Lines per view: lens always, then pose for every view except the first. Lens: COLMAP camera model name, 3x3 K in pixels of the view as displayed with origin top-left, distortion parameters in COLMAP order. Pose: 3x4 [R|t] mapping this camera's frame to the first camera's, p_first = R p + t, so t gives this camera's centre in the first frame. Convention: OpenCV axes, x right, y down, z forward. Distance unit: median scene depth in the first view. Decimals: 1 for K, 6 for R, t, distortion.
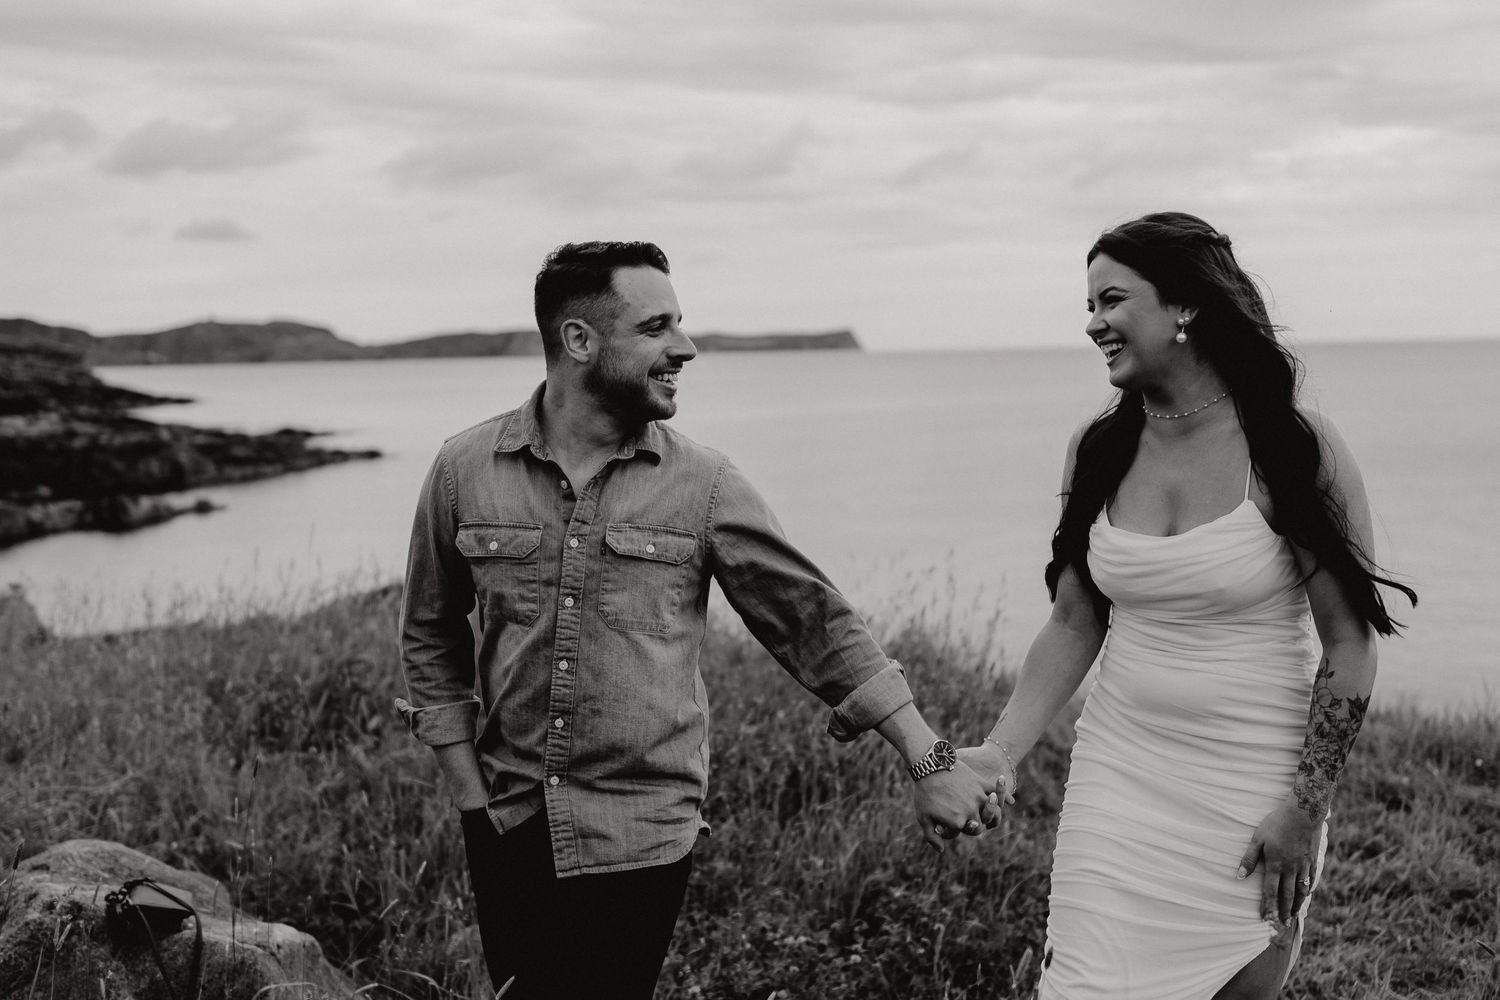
lens RADIAL K [[1589.1, 0, 741.1], [0, 1589.1, 497.4], [0, 0, 1]] dist [0.000079, 0.011083]
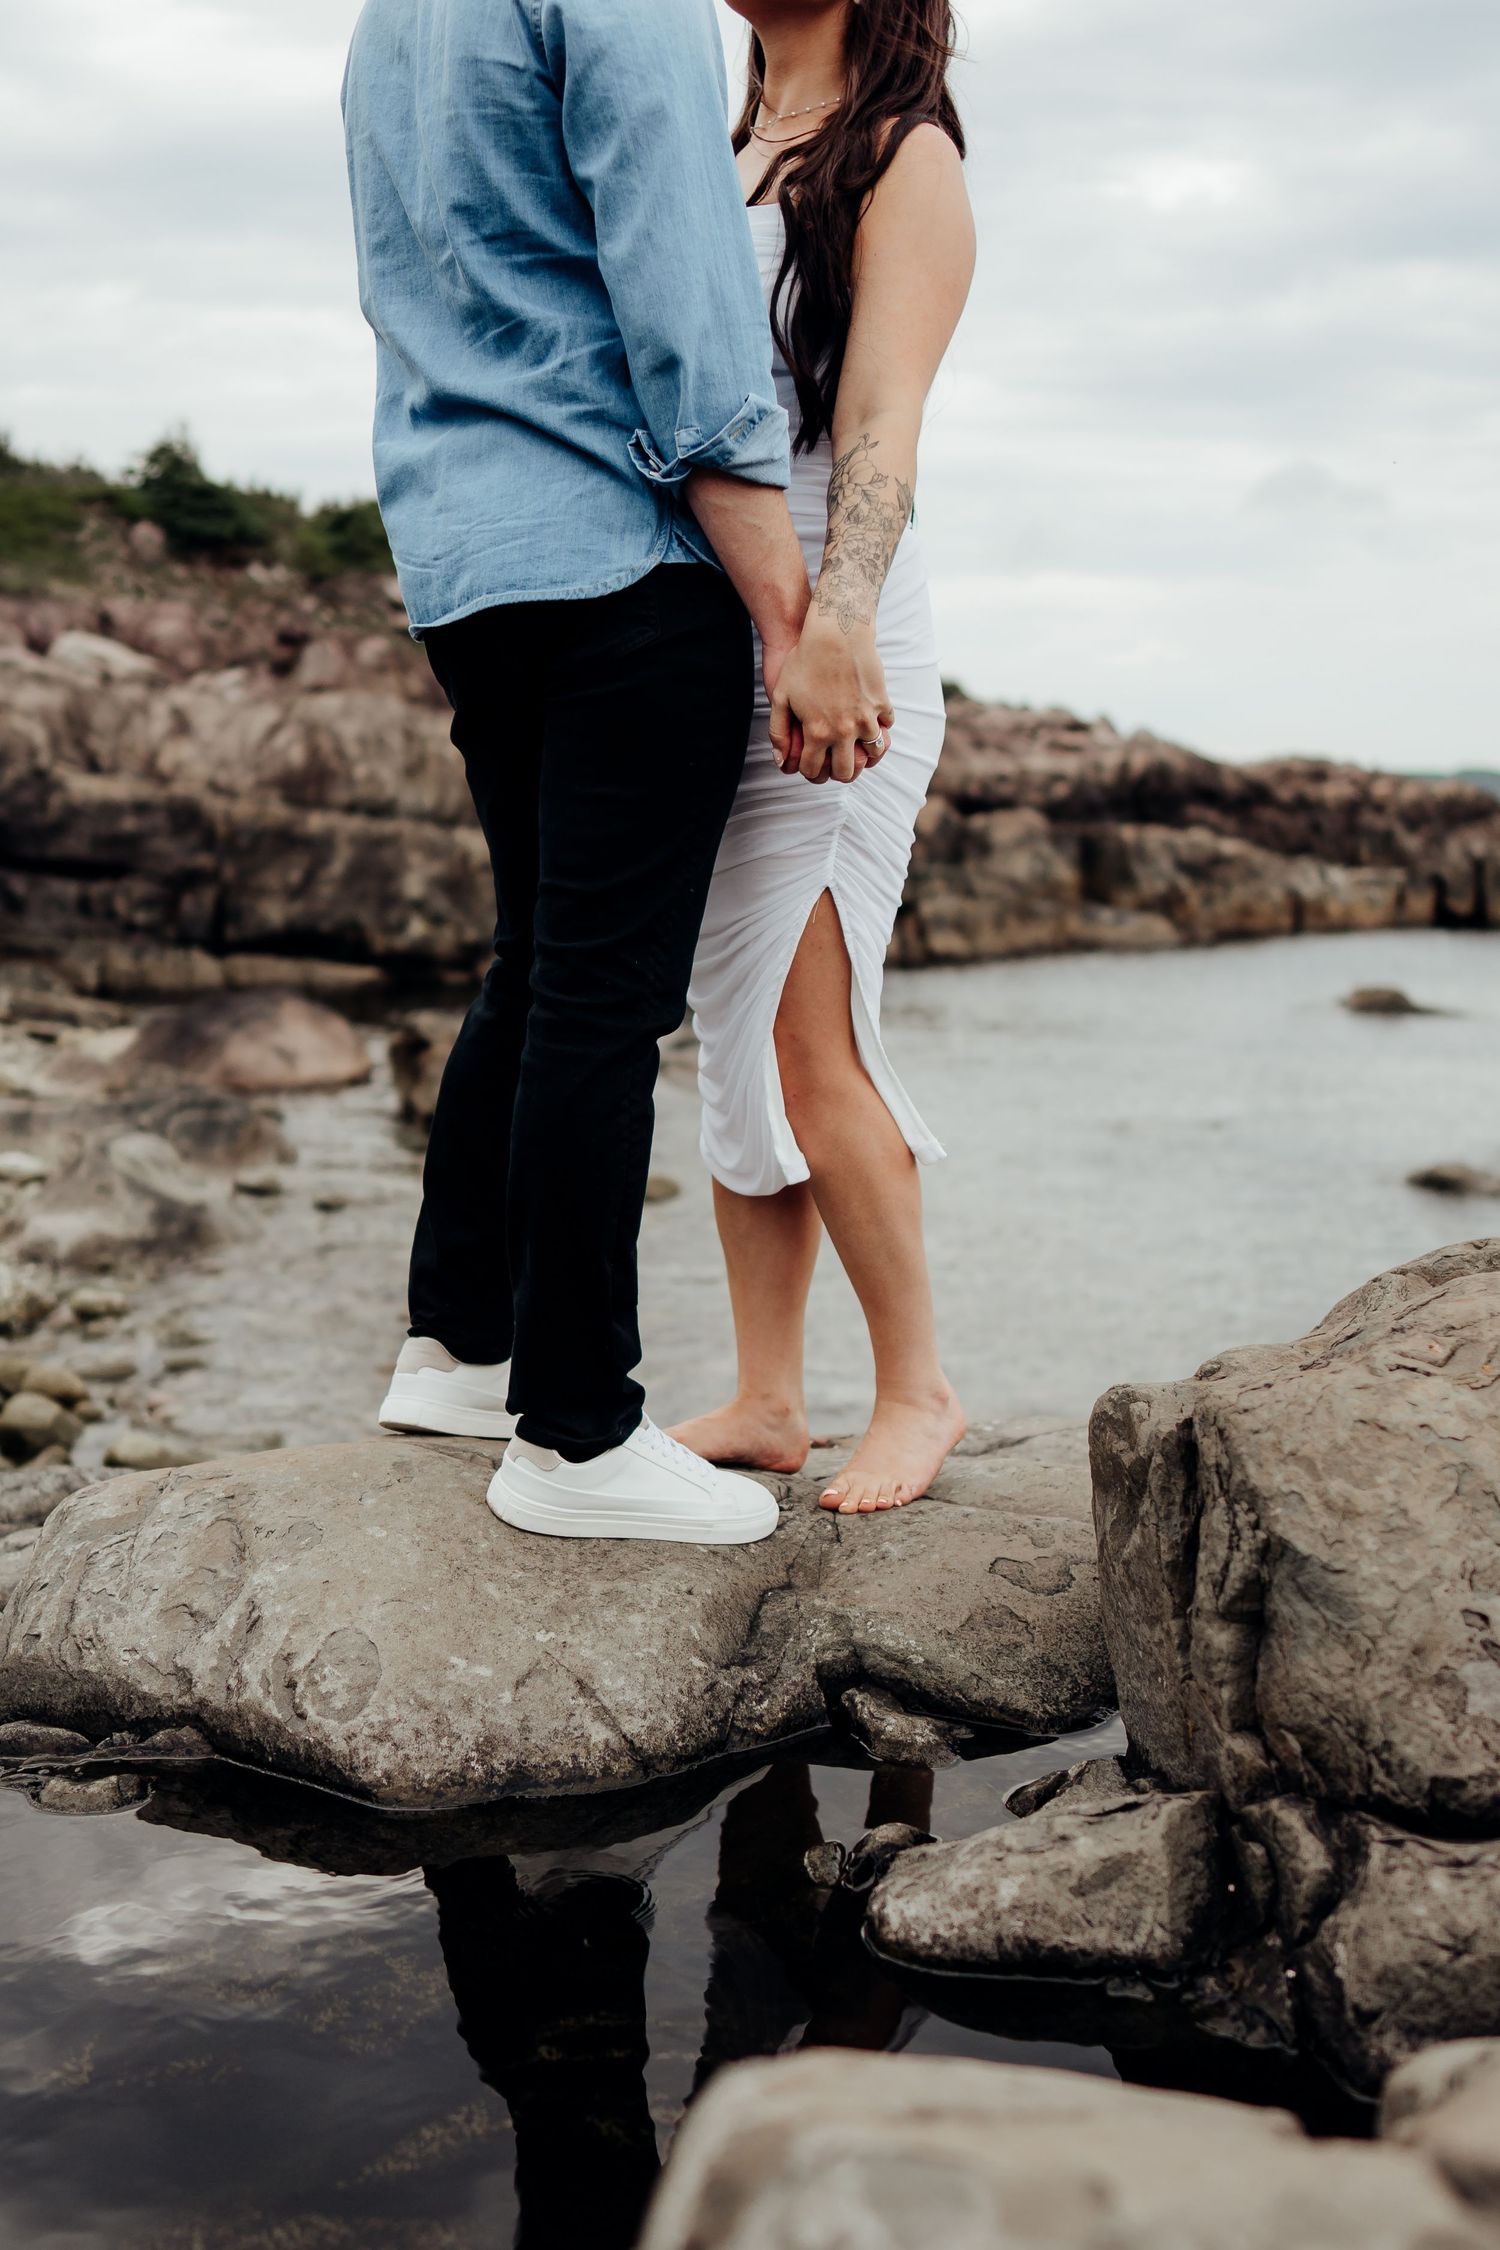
lens RADIAL K [[2253.6, 0, 750.0], [0, 2253.6, 1125.0], [0, 0, 1]] dist [0.001443, -0.002718]
pose [[0.835243, 0.086328, -0.543062, -0.165103], [-0.064262, 0.996157, 0.059516, 0.032350], [0.546113, -0.014812, 0.837581, 0.295846]]
